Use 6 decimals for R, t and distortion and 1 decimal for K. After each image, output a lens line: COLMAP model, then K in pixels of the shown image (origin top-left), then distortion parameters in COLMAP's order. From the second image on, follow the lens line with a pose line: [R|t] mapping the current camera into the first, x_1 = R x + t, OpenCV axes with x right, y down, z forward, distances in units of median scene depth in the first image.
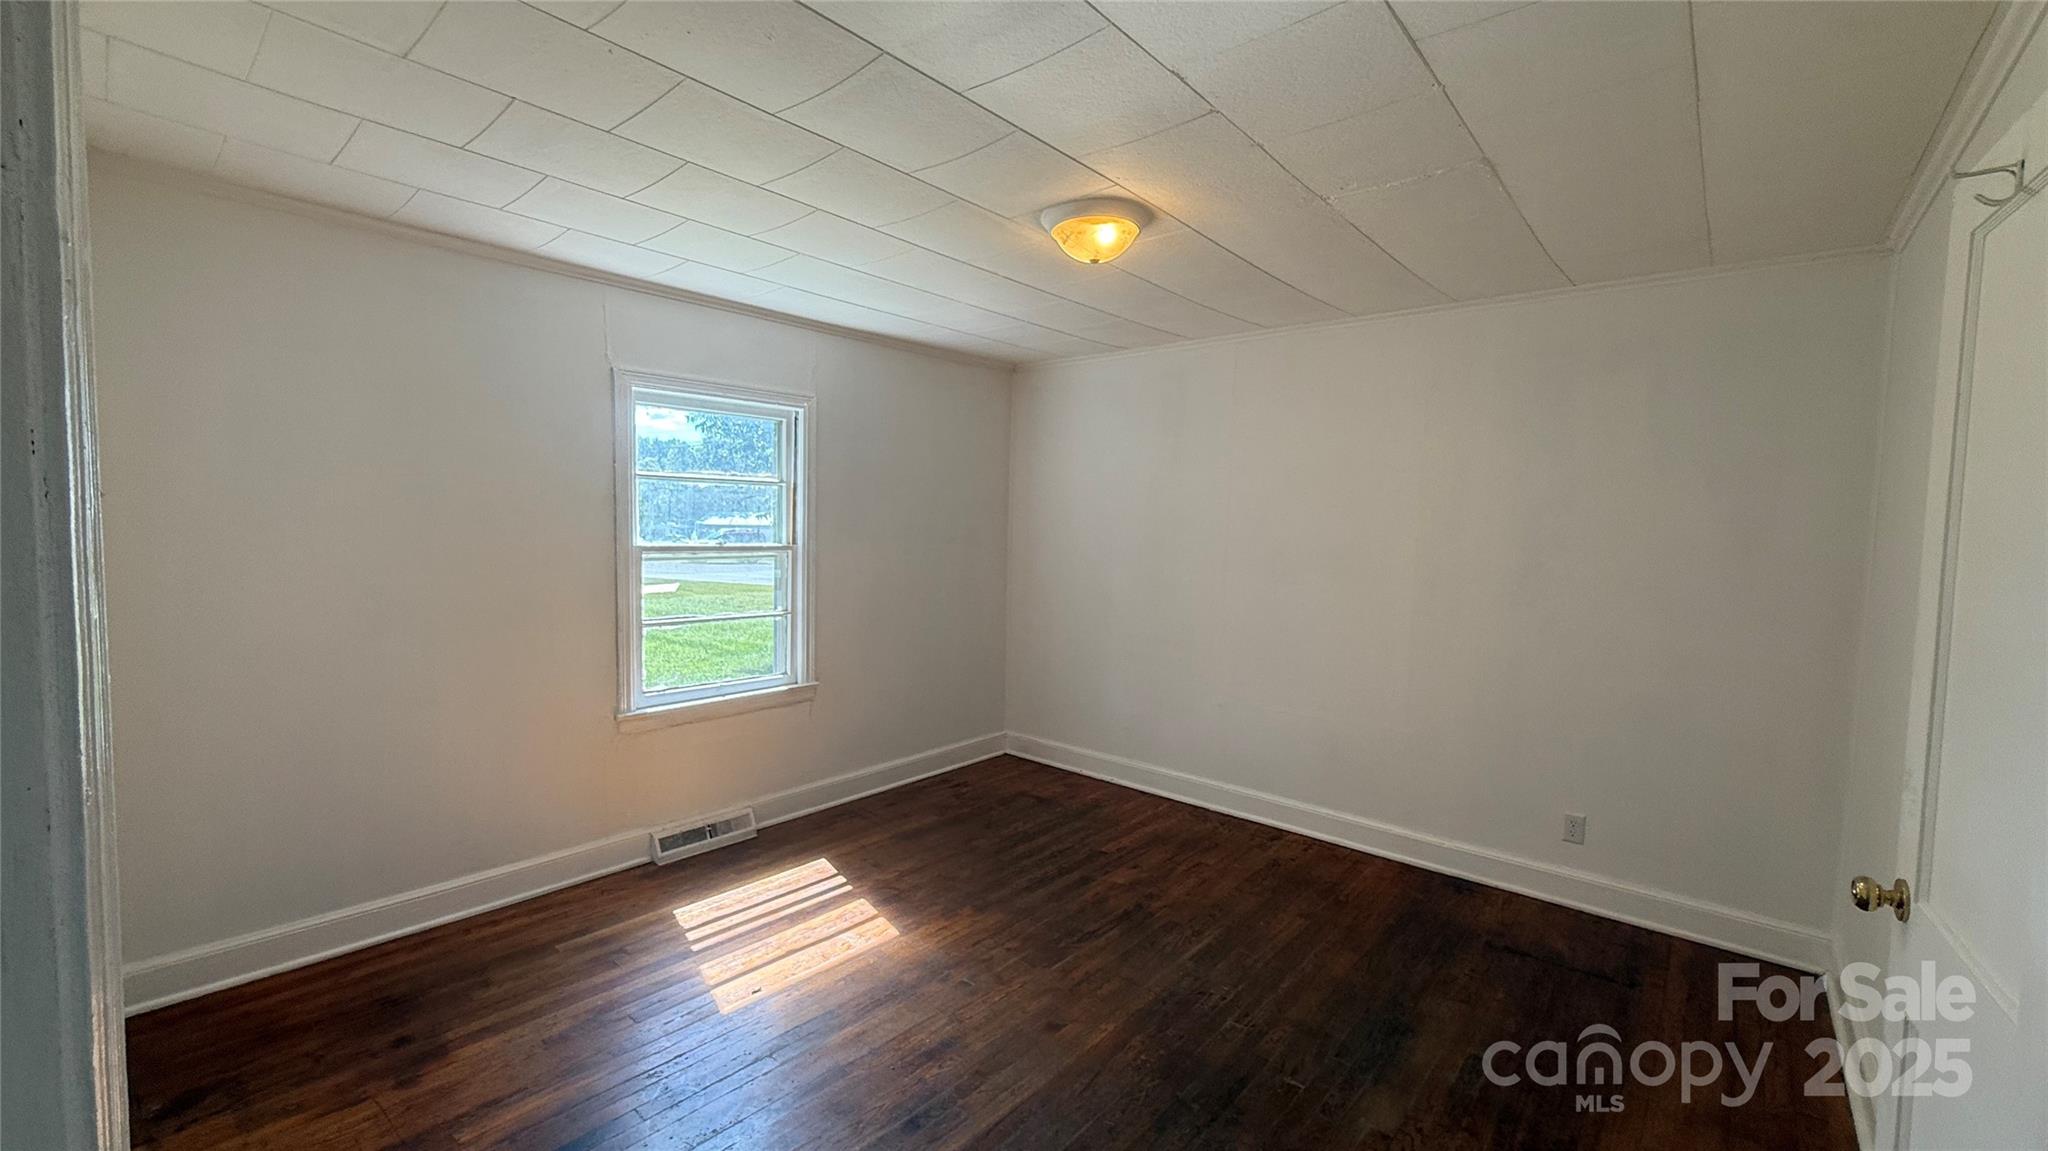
lens RADIAL K [[818.2, 0, 1029.7], [0, 818.2, 573.5], [0, 0, 1]] dist [-0.000040, -0.000089]
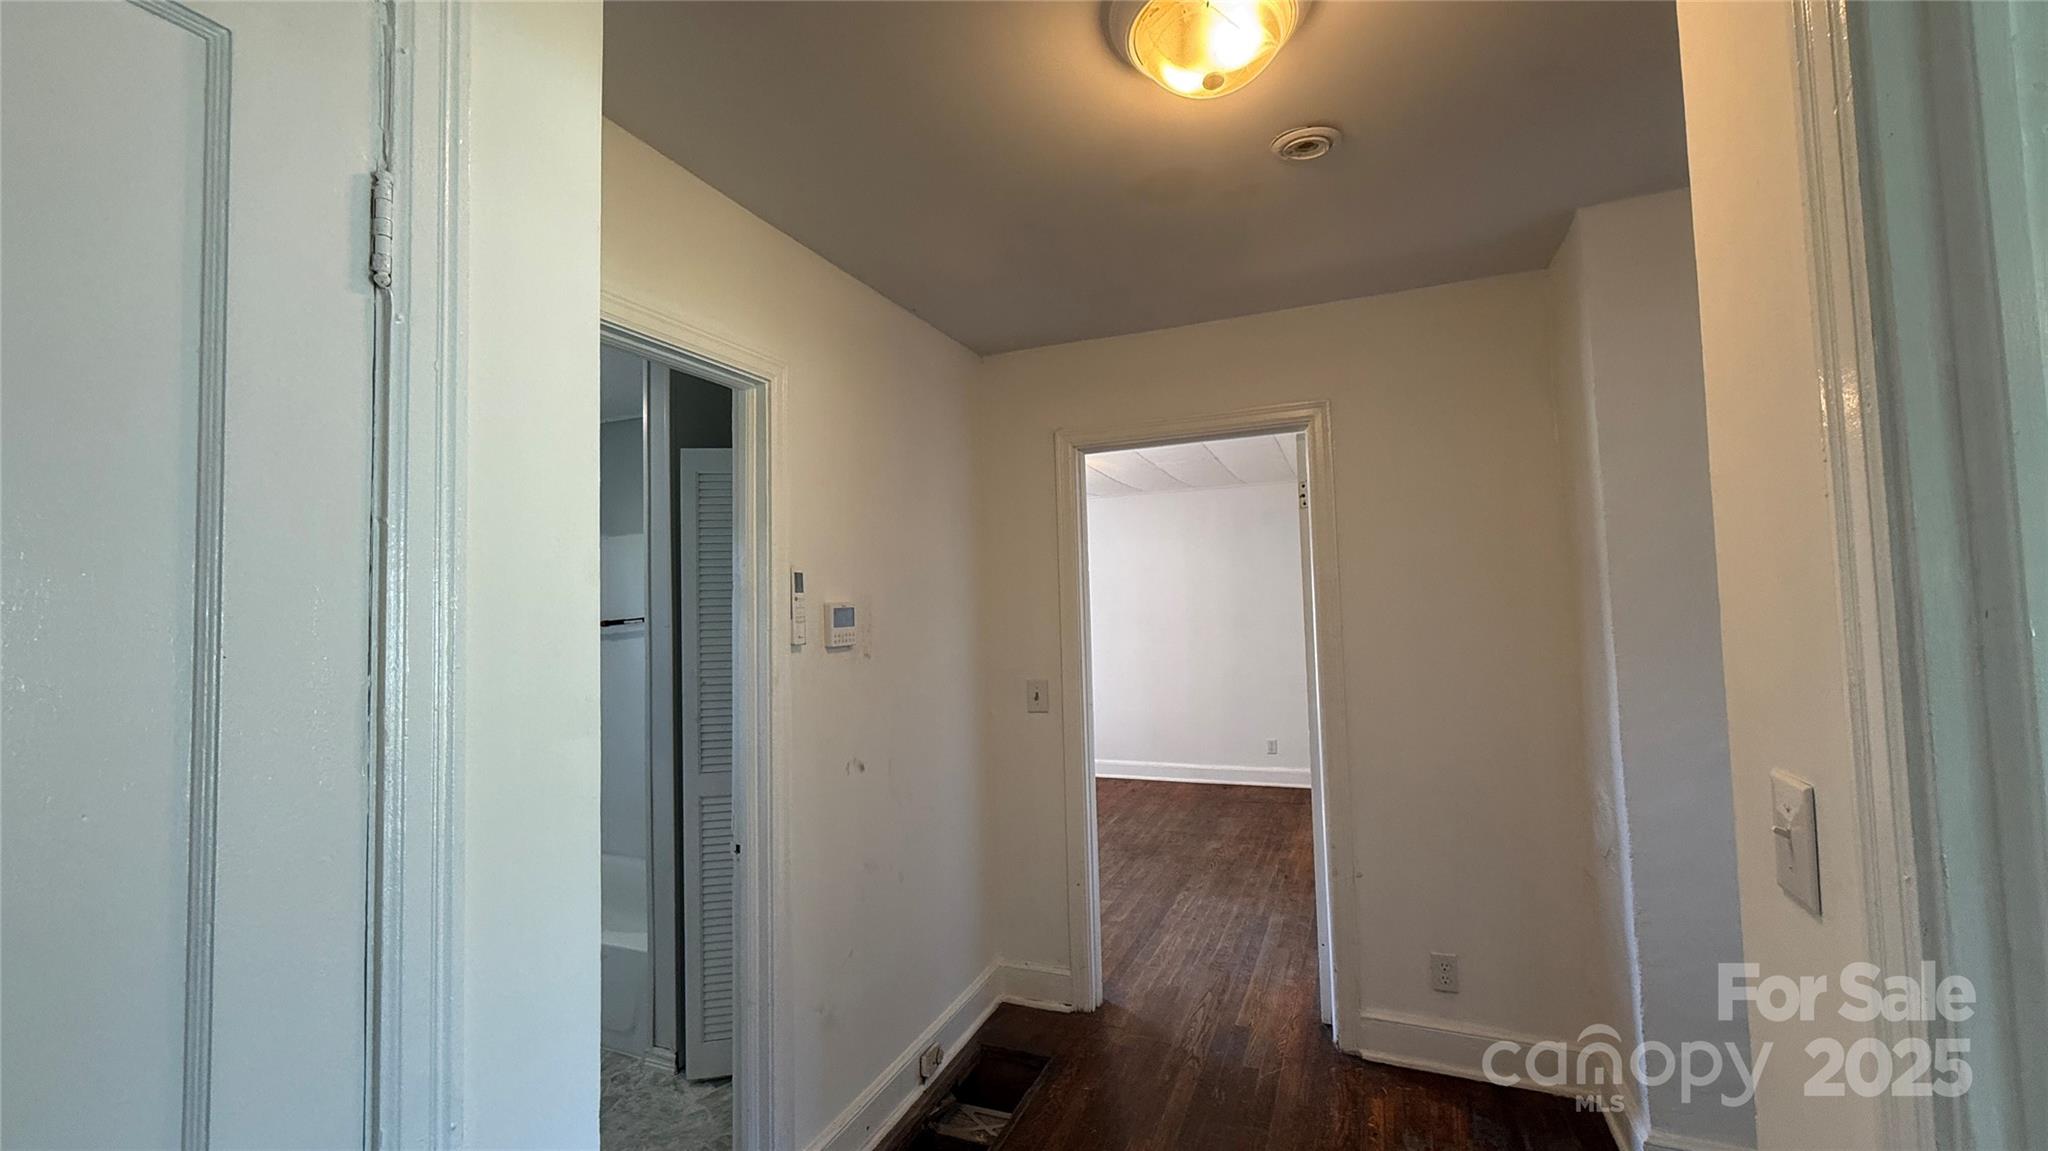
lens RADIAL K [[818.2, 0, 1029.7], [0, 818.2, 573.5], [0, 0, 1]] dist [-0.000040, -0.000089]
pose [[0.947801, -0.040015, 0.316341, -0.435382], [0.075810, 0.991926, -0.101665, 0.040475], [-0.309719, 0.120340, 0.943182, -0.642079]]
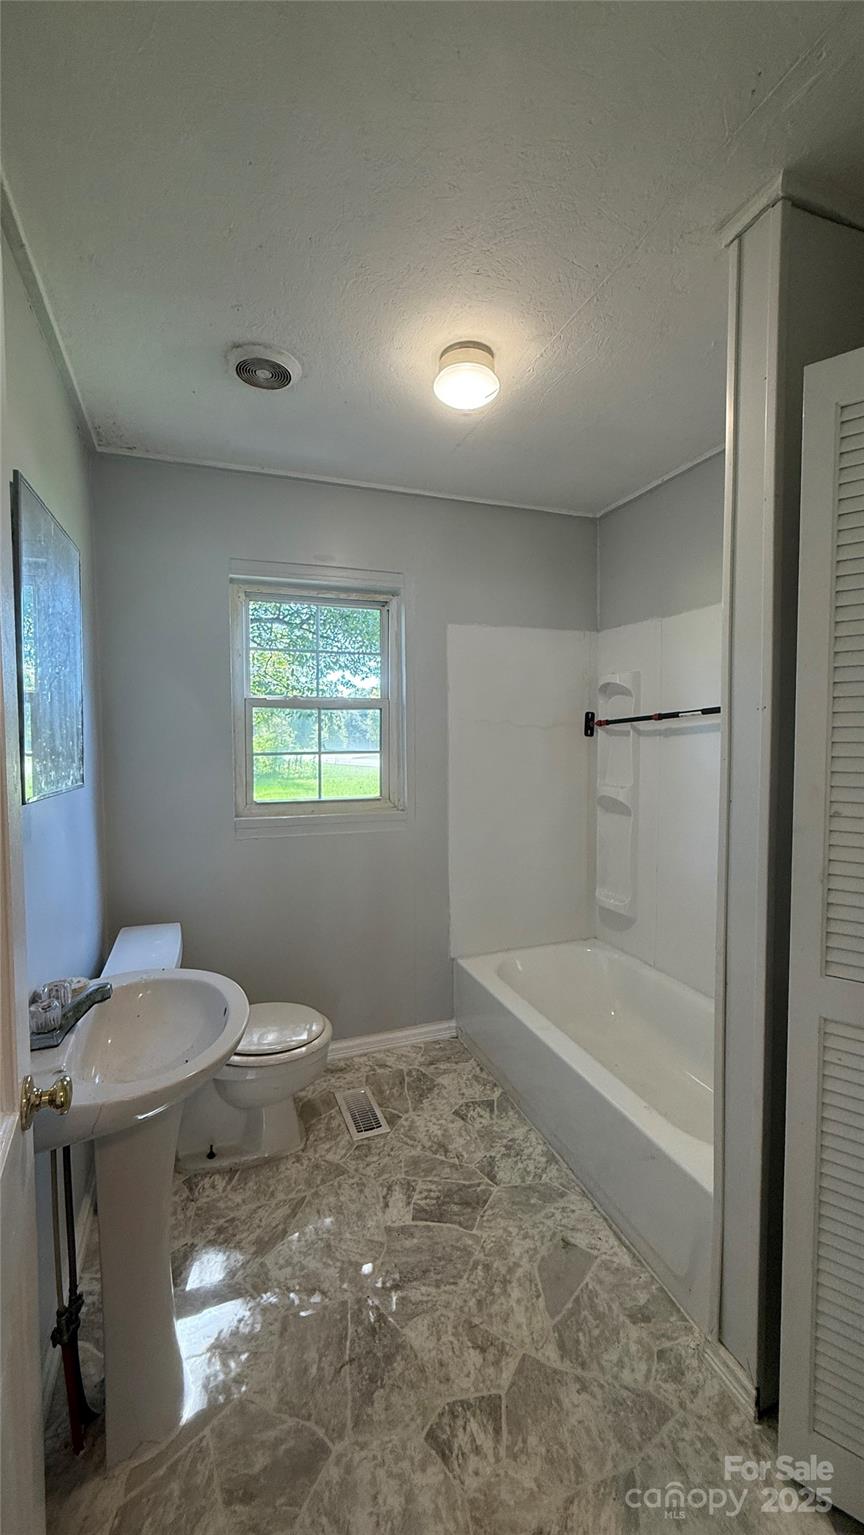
lens RADIAL K [[613.3, 0, 434.7], [0, 613.3, 763.7], [0, 0, 1]] dist [-0.000040, -0.000089]
pose [[0.873607, -0.004247, -0.486614, -0.504992], [-0.002701, 0.999904, -0.013577, 0.023613], [0.486625, 0.013175, 0.873512, -0.224472]]
